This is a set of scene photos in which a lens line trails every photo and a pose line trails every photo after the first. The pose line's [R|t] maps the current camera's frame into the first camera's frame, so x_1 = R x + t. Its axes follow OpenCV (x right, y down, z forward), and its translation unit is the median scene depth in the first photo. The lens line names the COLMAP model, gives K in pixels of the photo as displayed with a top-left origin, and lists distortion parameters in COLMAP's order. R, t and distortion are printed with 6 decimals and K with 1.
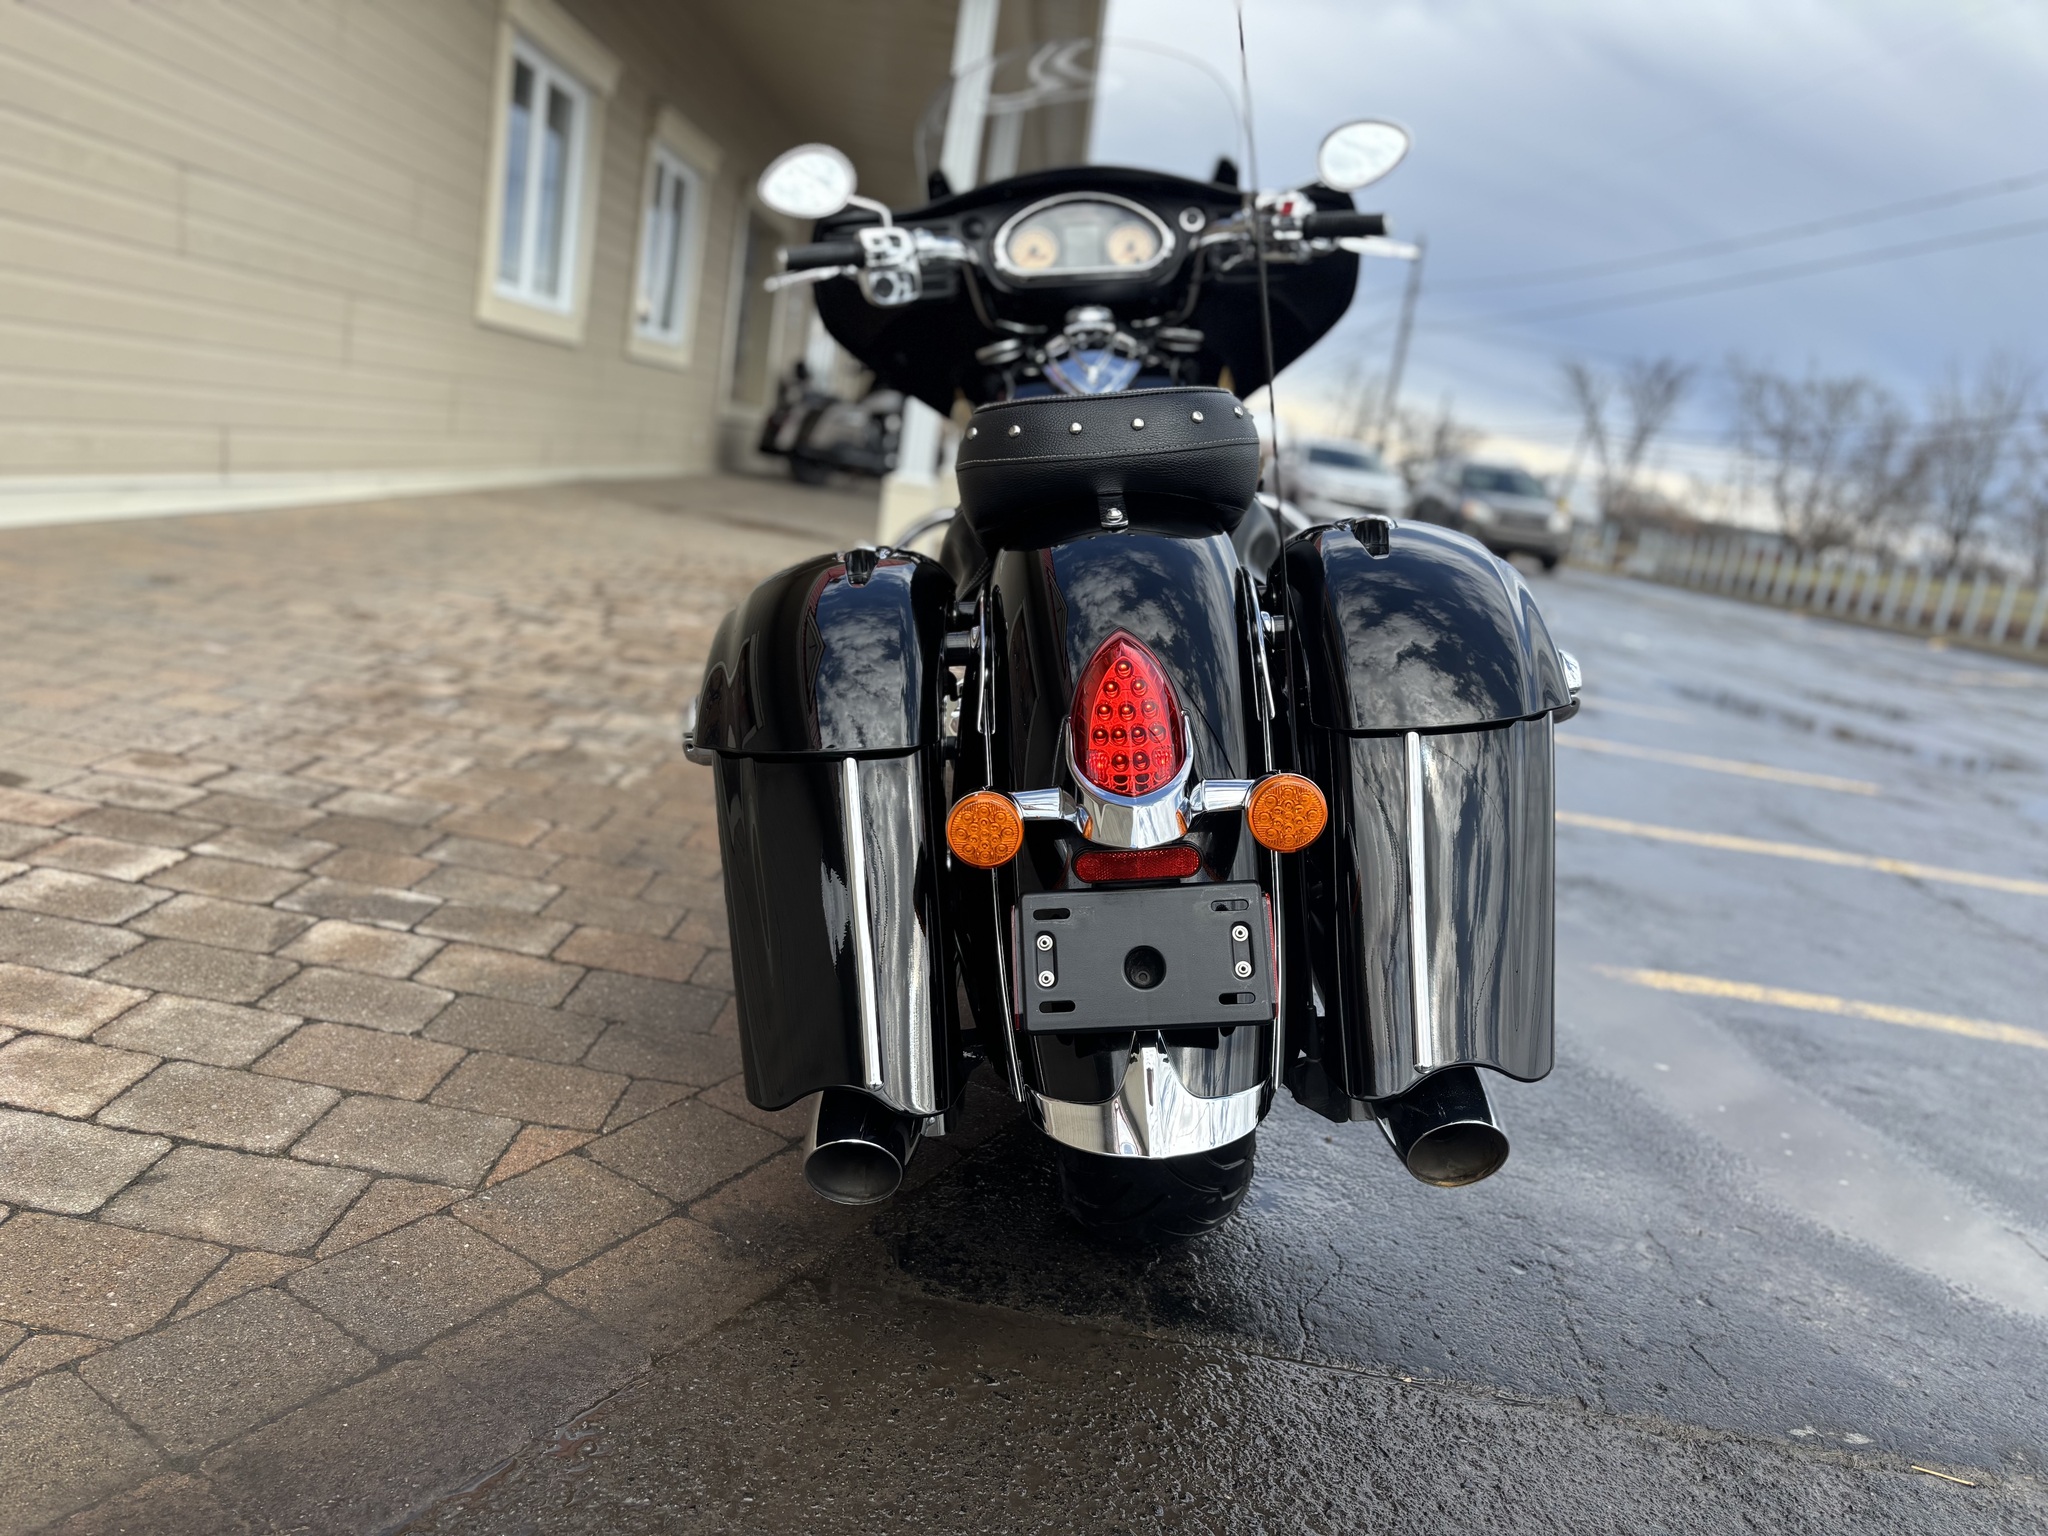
lens RADIAL K [[1566.3, 0, 1018.3], [0, 1566.3, 773.0], [0, 0, 1]] dist [0.079904, -0.098276]
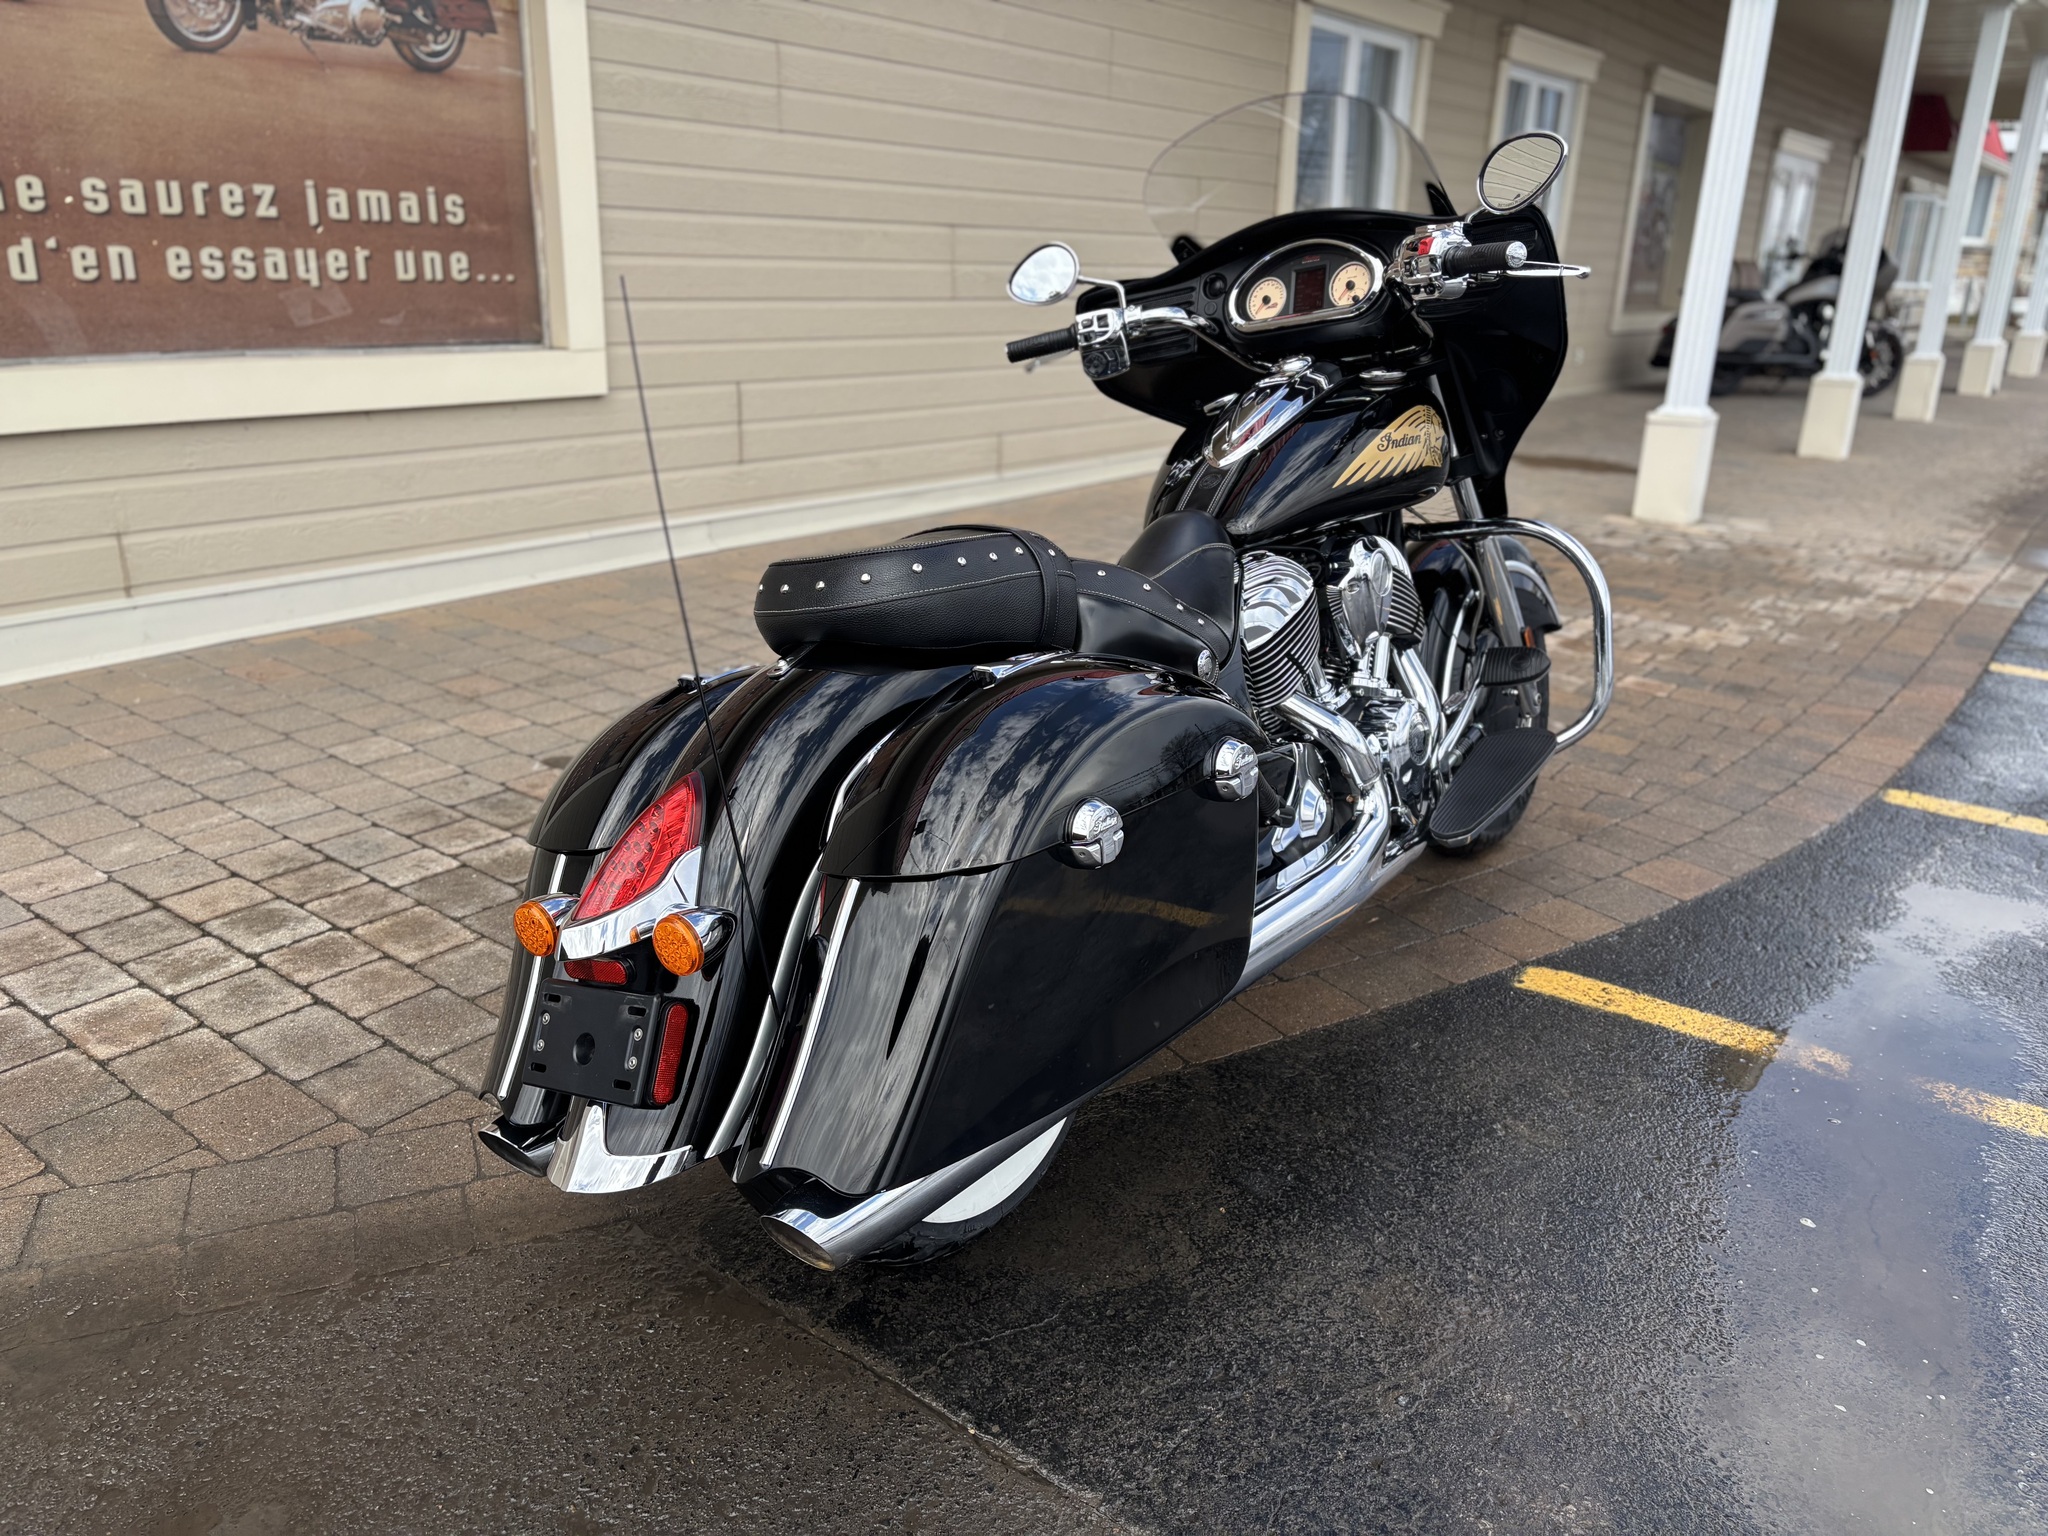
lens RADIAL K [[1556.6, 0, 1015.1], [0, 1556.6, 757.7], [0, 0, 1]] dist [0.085659, -0.106987]
pose [[0.811555, 0.054403, -0.581738, 0.499369], [-0.024912, 0.997972, 0.058575, -0.090057], [0.583745, -0.033044, 0.811264, 0.062530]]
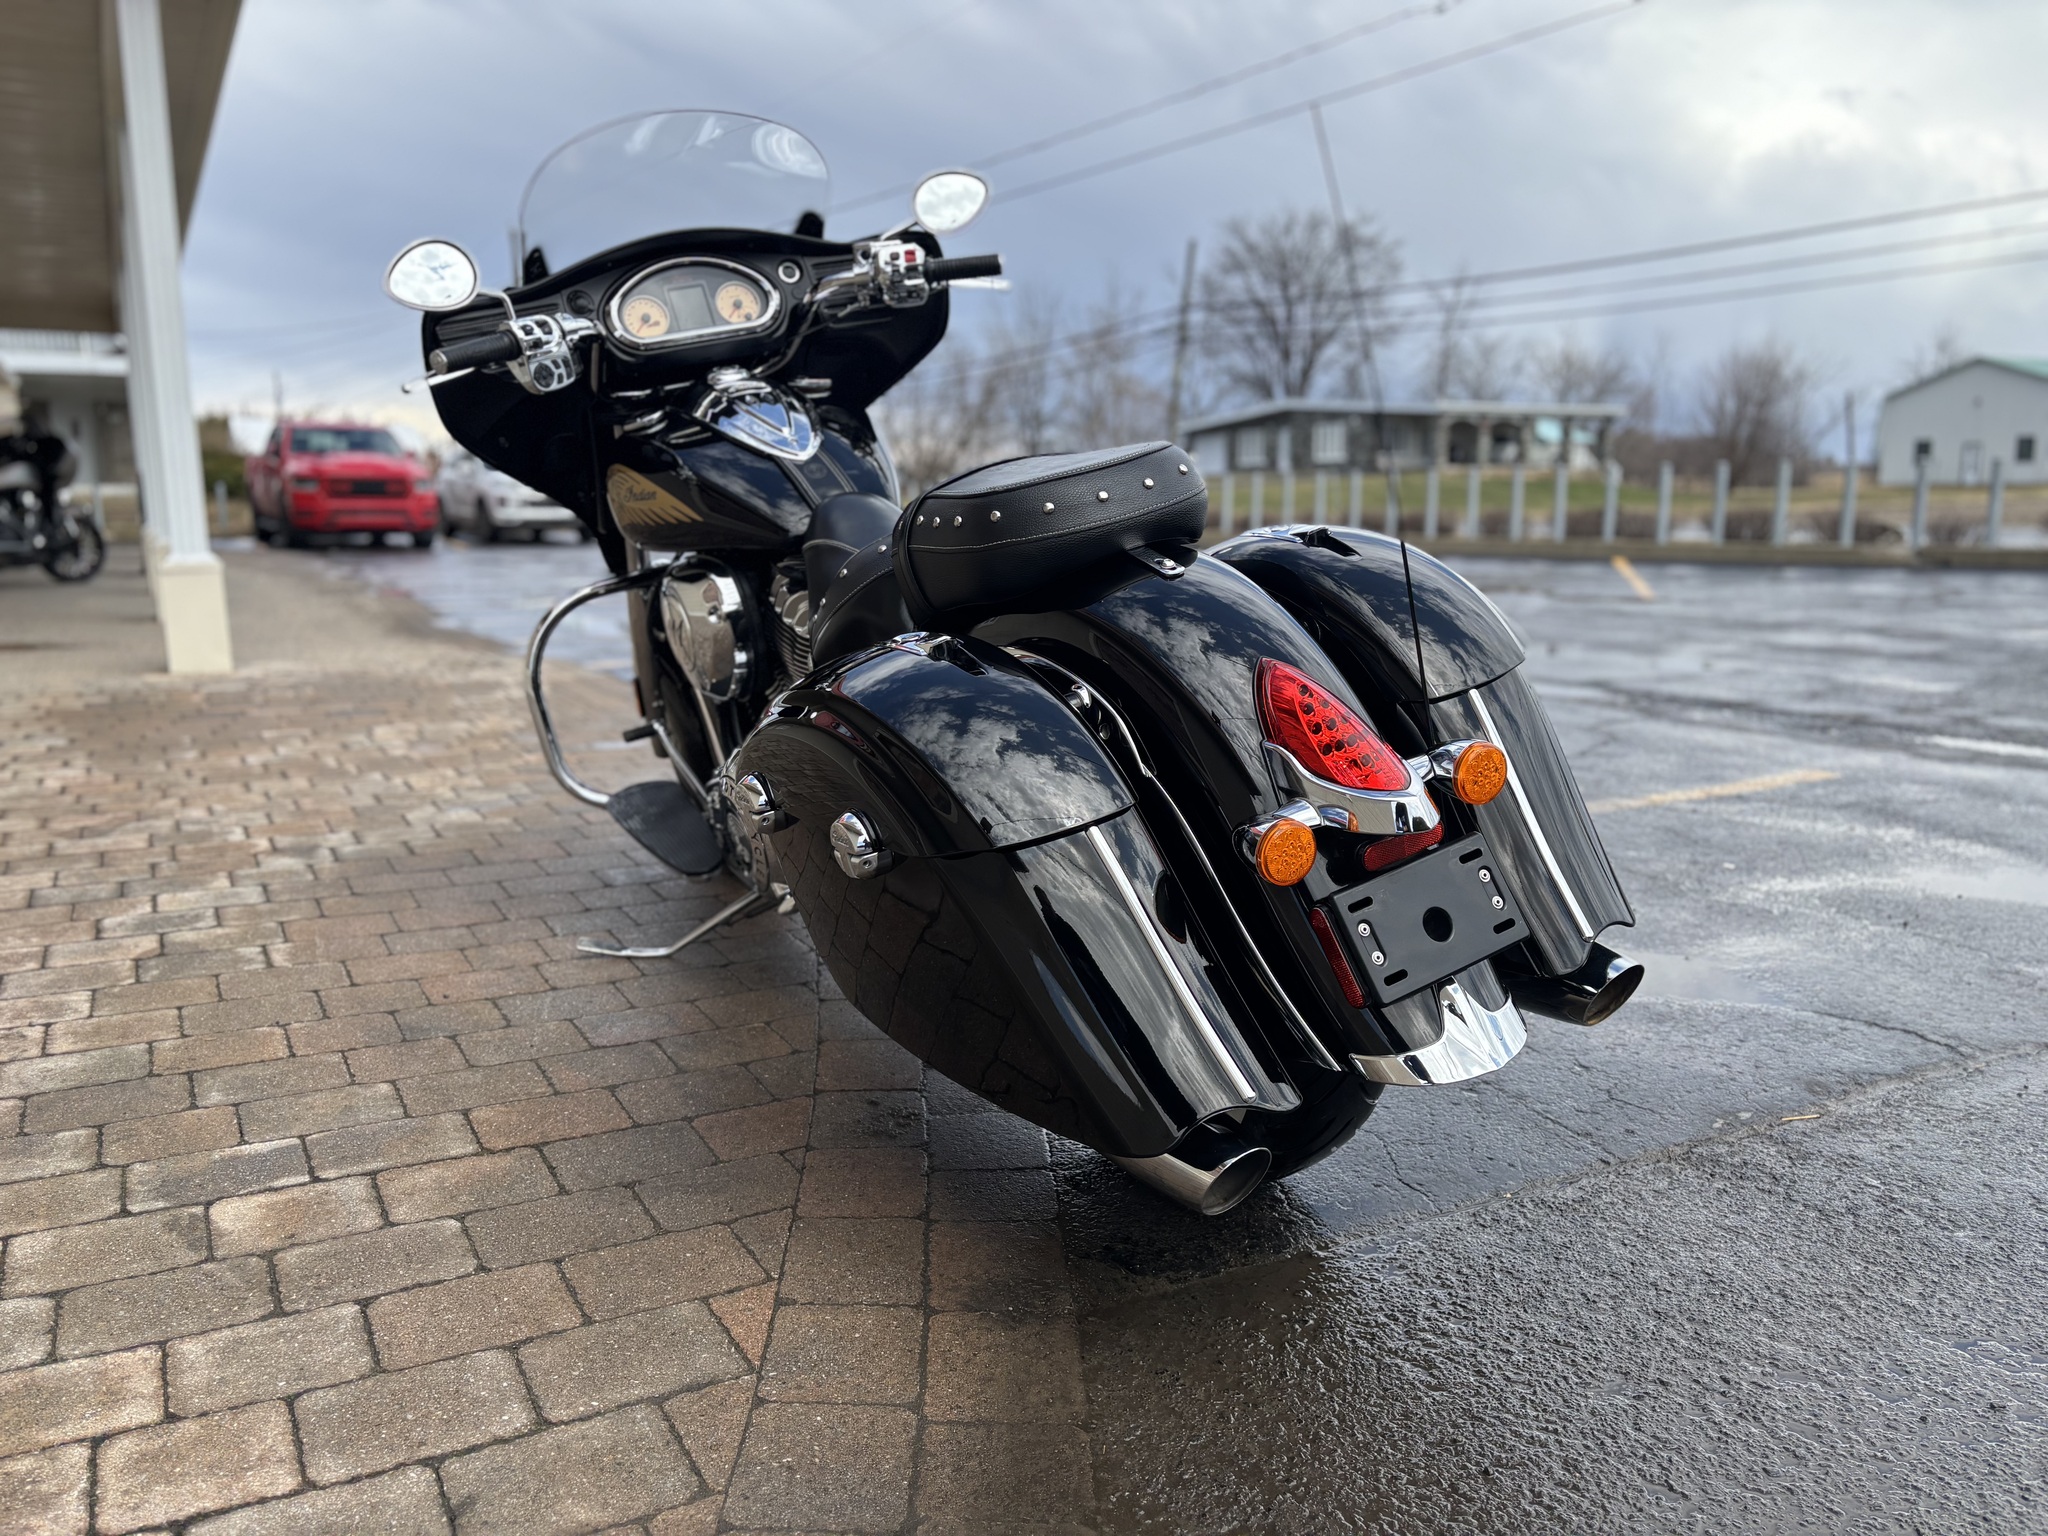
lens RADIAL K [[1556.6, 0, 1015.1], [0, 1556.6, 757.7], [0, 0, 1]] dist [0.085659, -0.106987]
pose [[0.852666, -0.242869, 0.462575, -0.323052], [0.242077, 0.968264, 0.062155, -0.069063], [-0.462990, 0.058981, 0.884399, 0.033031]]
